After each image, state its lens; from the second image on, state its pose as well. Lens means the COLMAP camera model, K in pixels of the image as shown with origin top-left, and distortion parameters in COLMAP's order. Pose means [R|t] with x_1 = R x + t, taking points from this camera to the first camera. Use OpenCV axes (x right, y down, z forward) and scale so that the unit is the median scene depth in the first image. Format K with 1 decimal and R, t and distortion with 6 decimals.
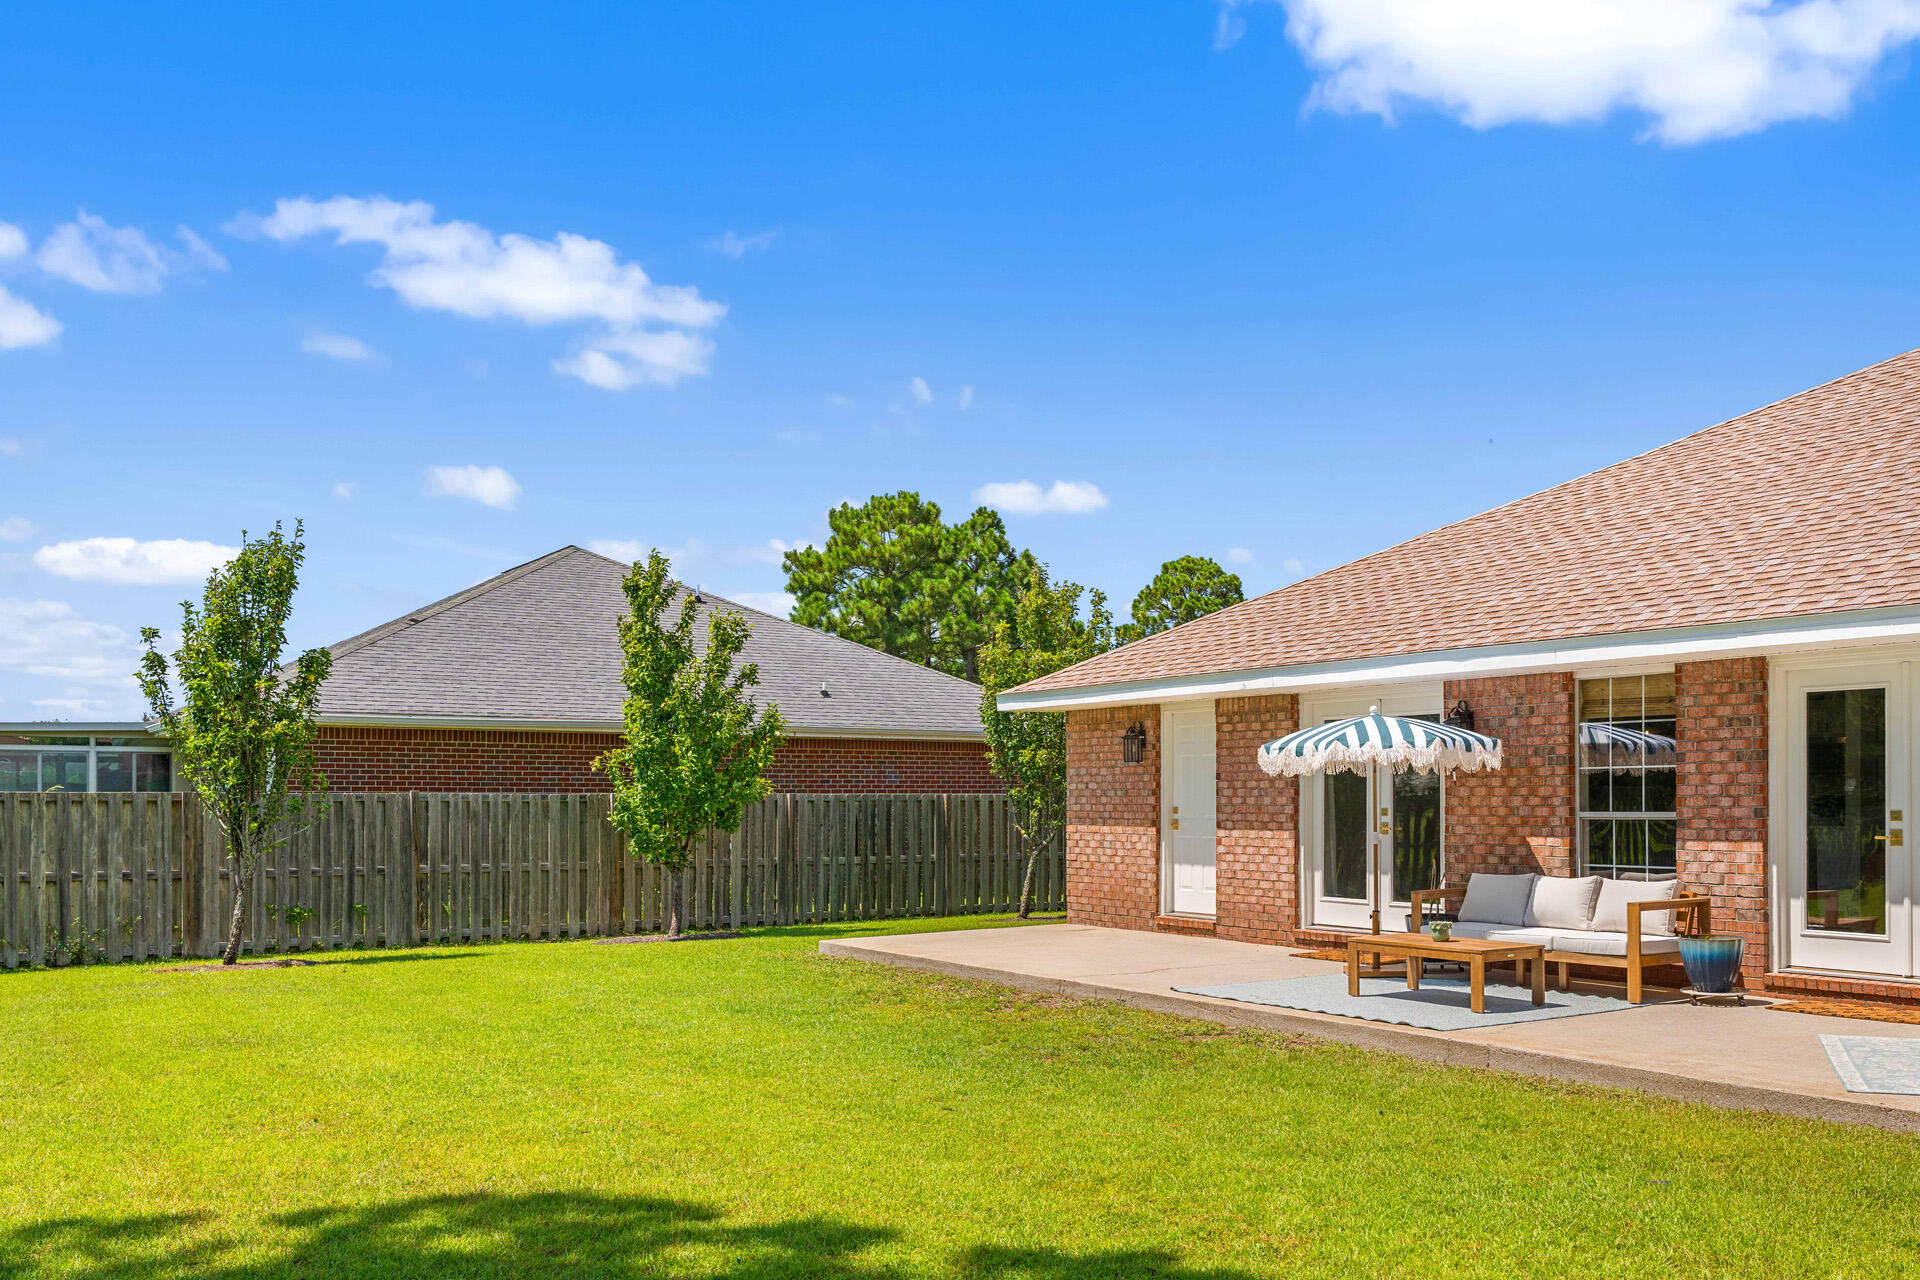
lens RADIAL K [[1616.7, 0, 977.0], [0, 1616.7, 797.4], [0, 0, 1]] dist [-0.008247, -0.000471]
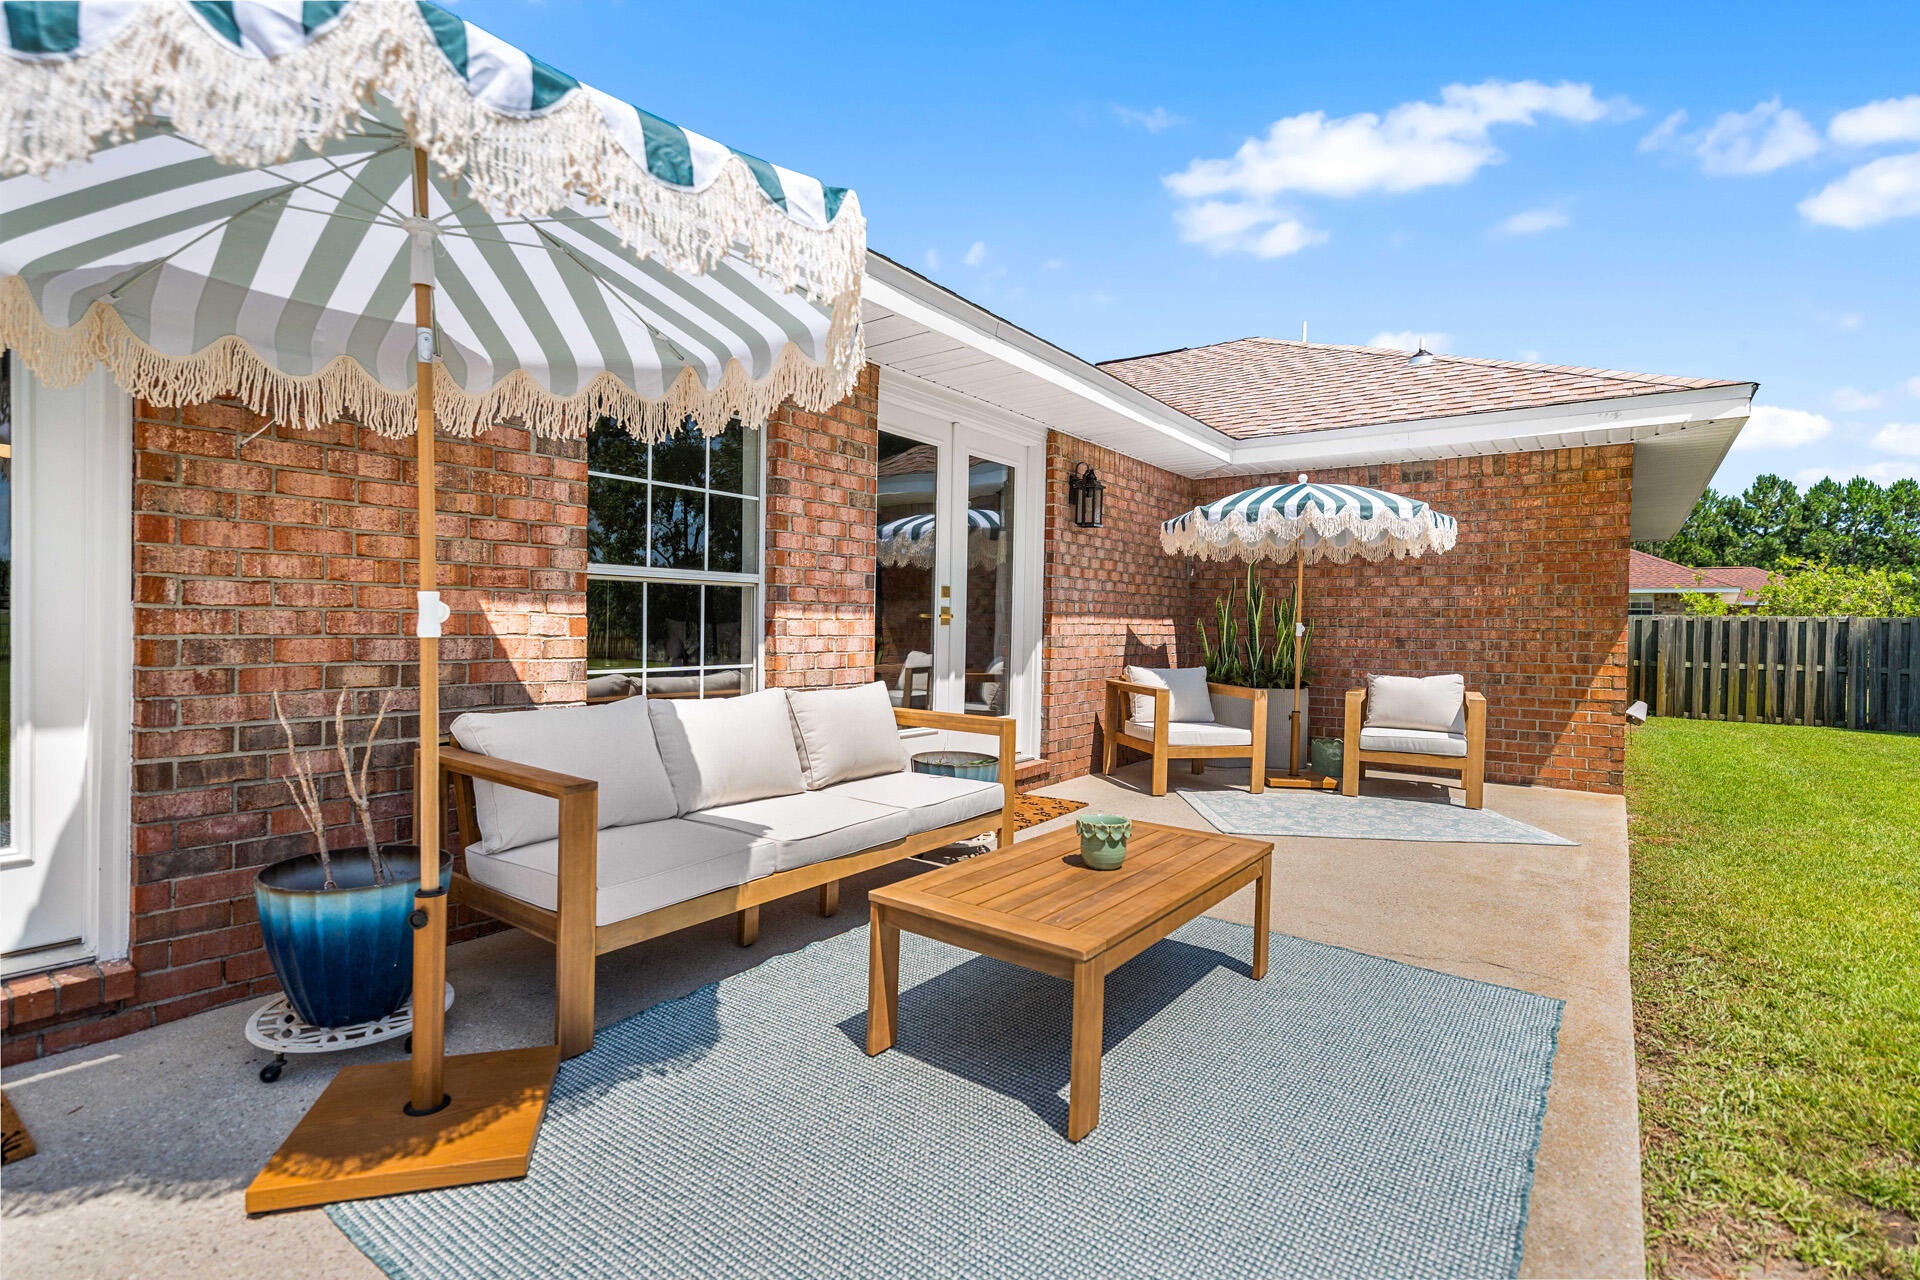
lens RADIAL K [[918.9, 0, 957.7], [0, 918.9, 637.8], [0, 0, 1]] dist [0.001257, -0.000237]
pose [[-0.377834, -0.019851, 0.925660, 0.075294], [-0.020034, 0.999711, 0.013261, 0.024768], [-0.925656, -0.013534, -0.378123, 0.972184]]
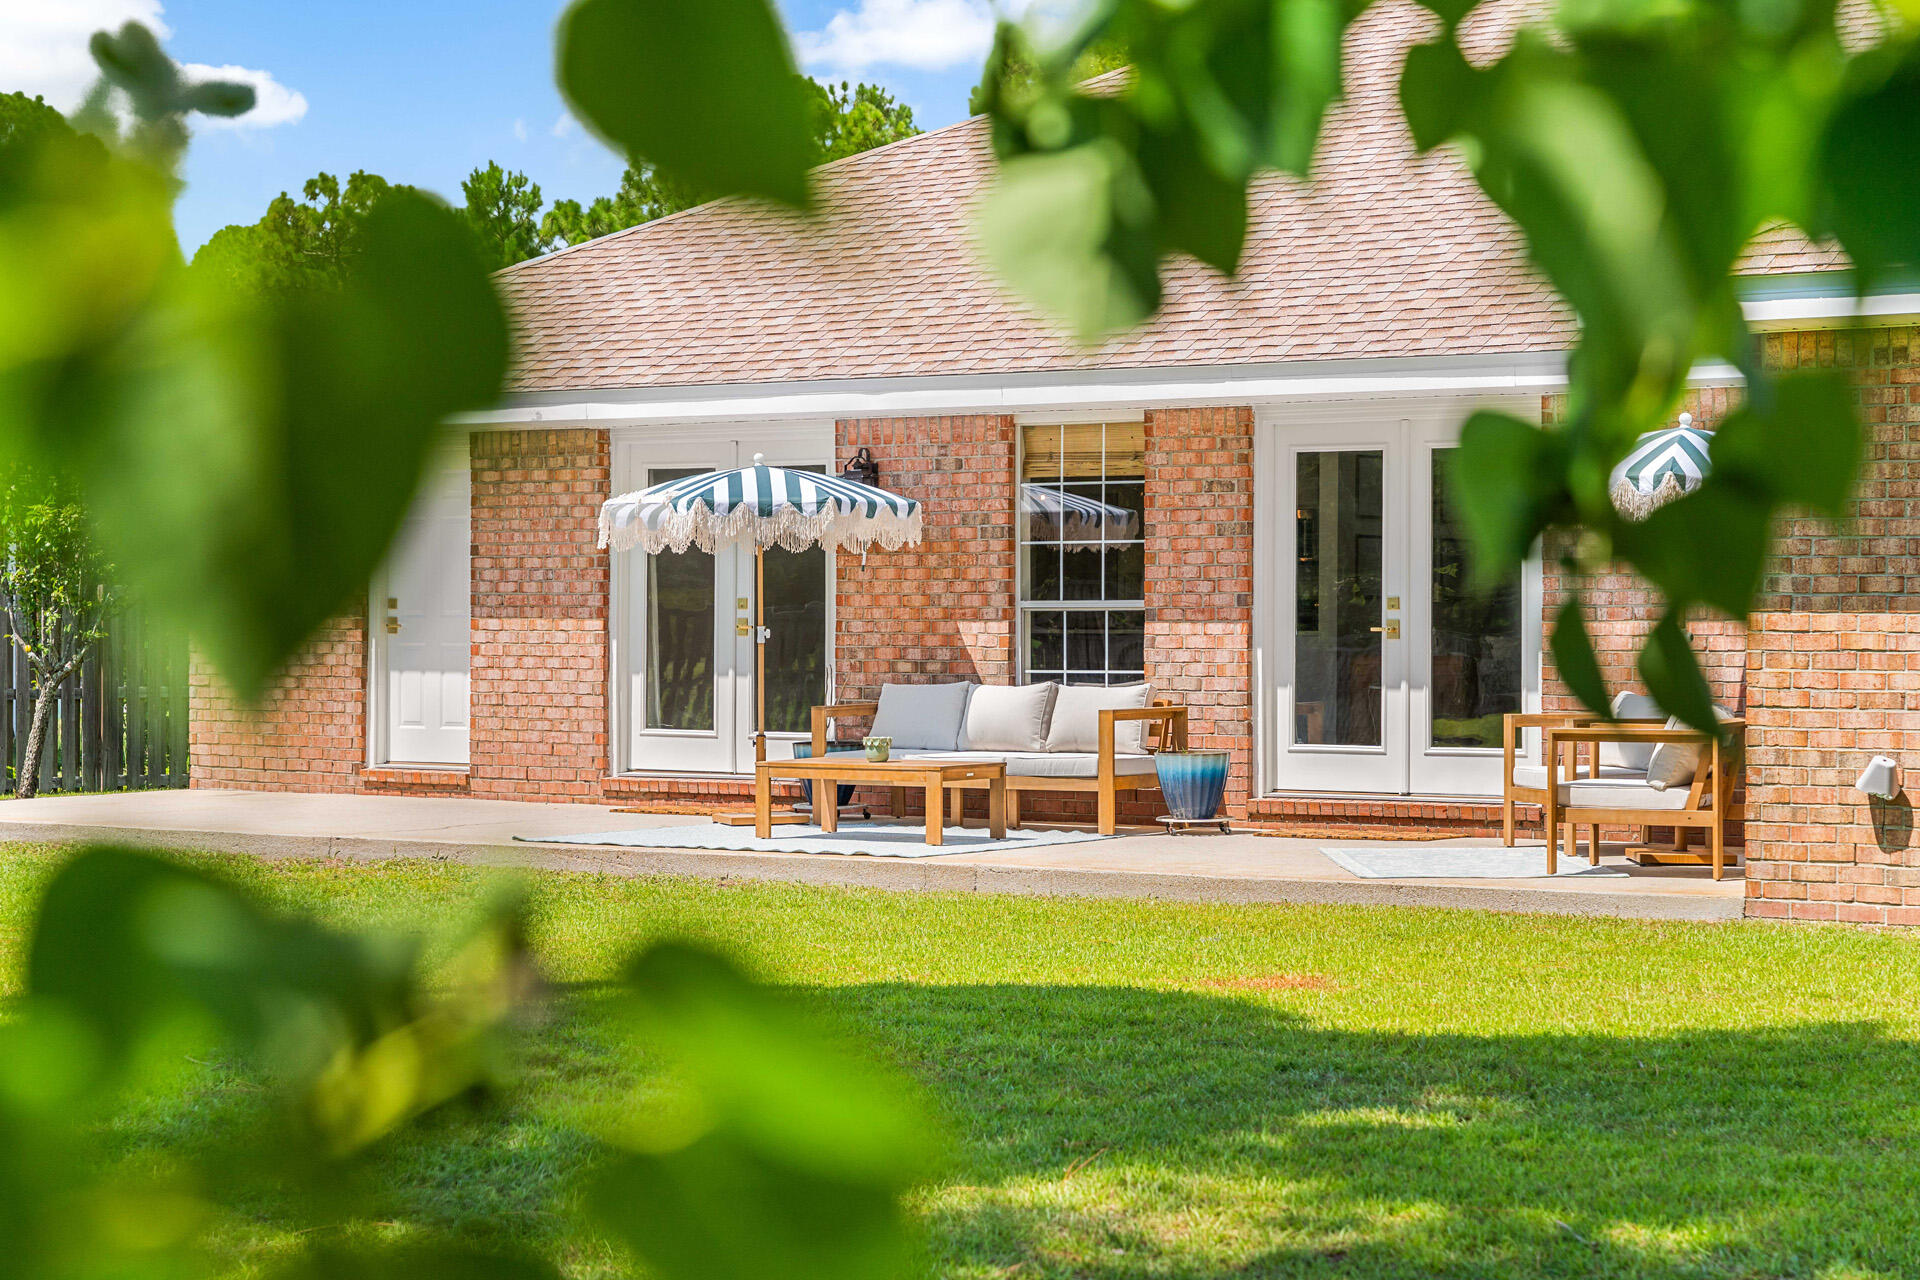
lens RADIAL K [[3638.9, 0, 910.0], [0, 3638.9, 641.7], [0, 0, 1]] dist [0.008447, 0.000000]
pose [[0.919617, 0.004837, 0.392786, -0.332252], [-0.006833, 0.999970, 0.003681, 0.021564], [-0.392756, -0.006069, 0.919623, -0.527469]]
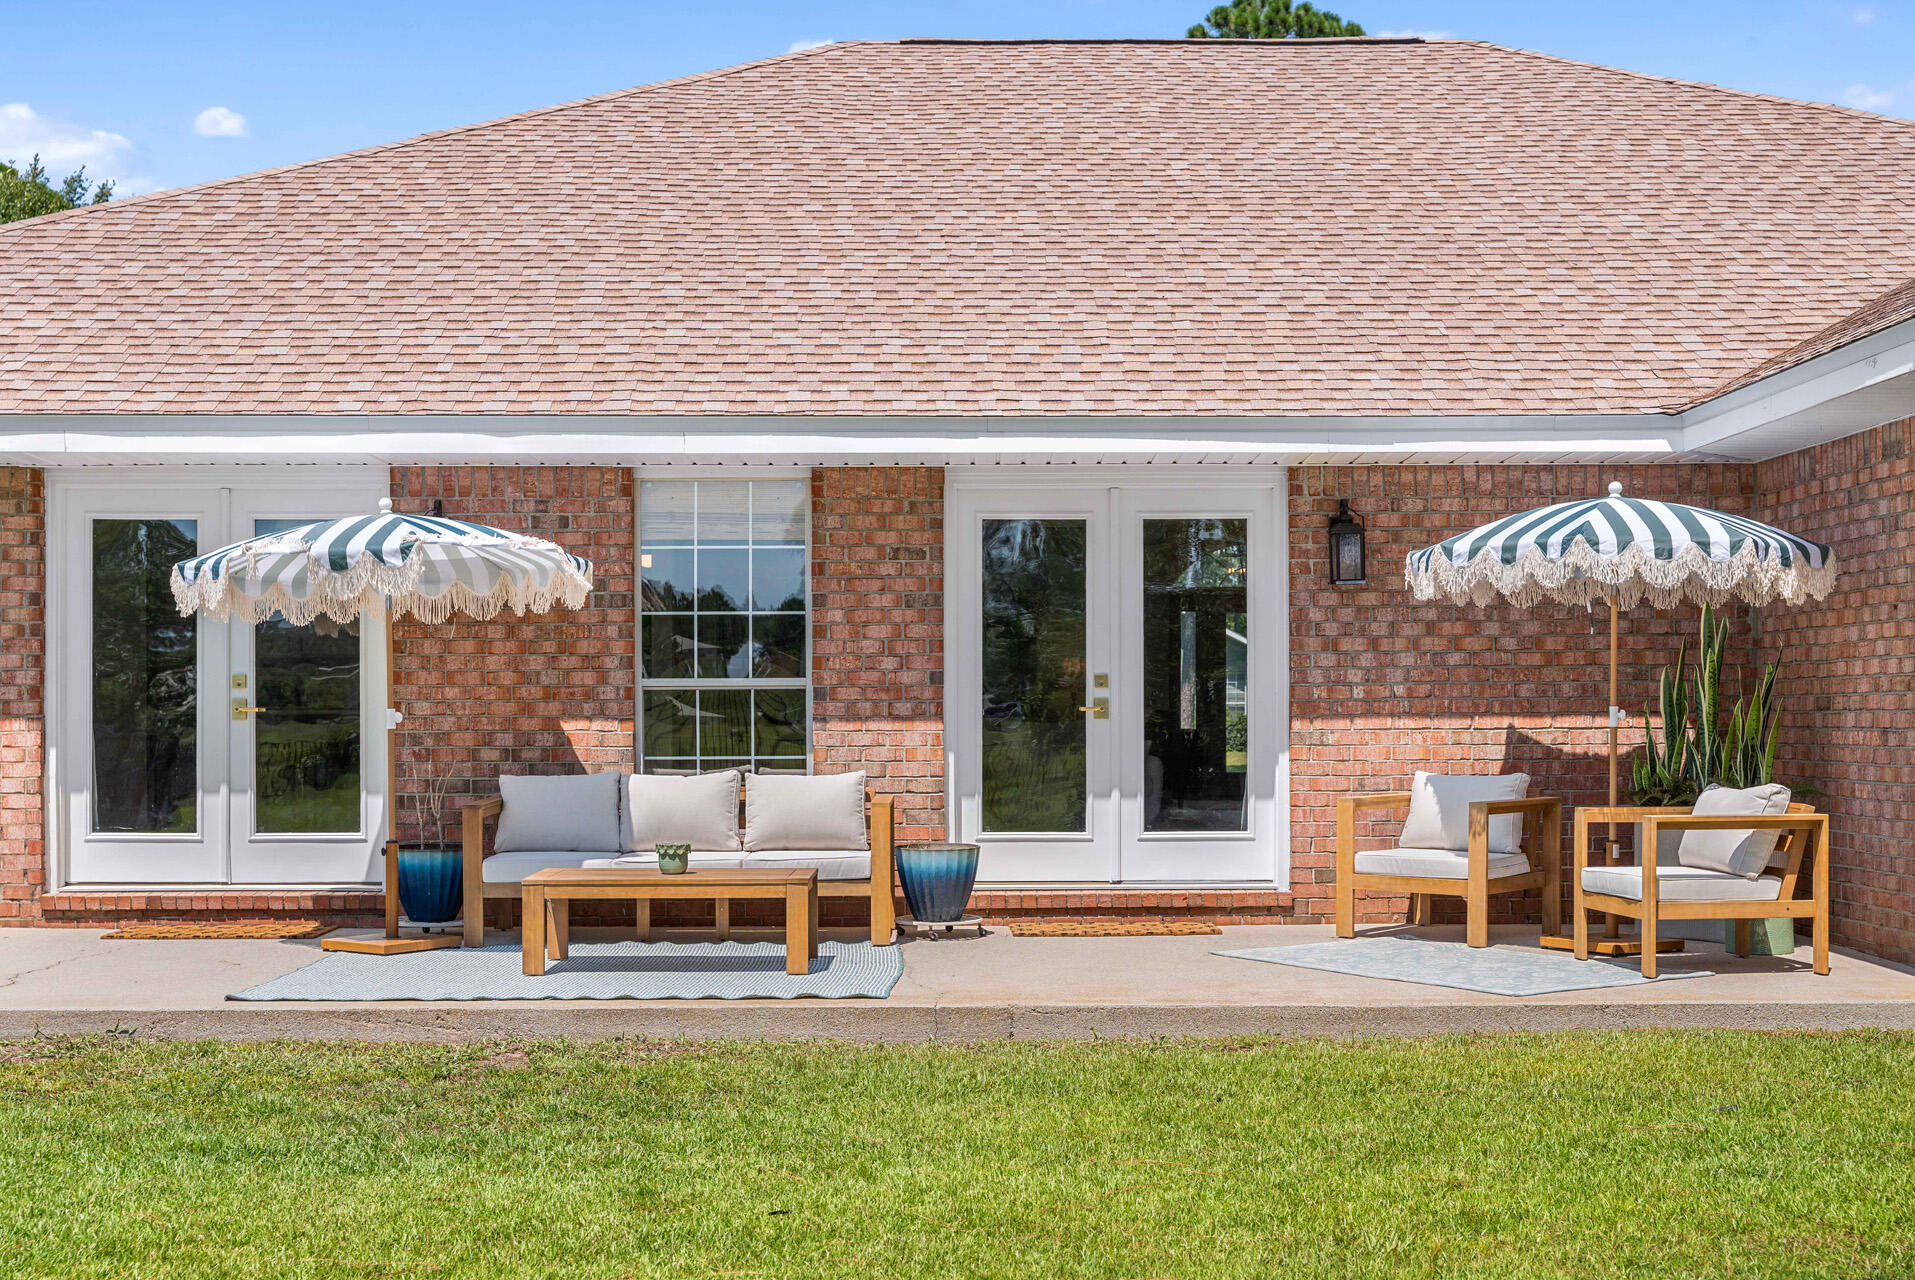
lens RADIAL K [[2516.4, 0, 907.5], [0, 2516.4, 710.2], [0, 0, 1]] dist [0.001162, 0.000000]
pose [[0.536130, -0.001673, 0.844134, -0.433919], [-0.001162, 0.999996, 0.002720, 0.018611], [-0.844135, -0.002439, 0.536126, 0.339411]]
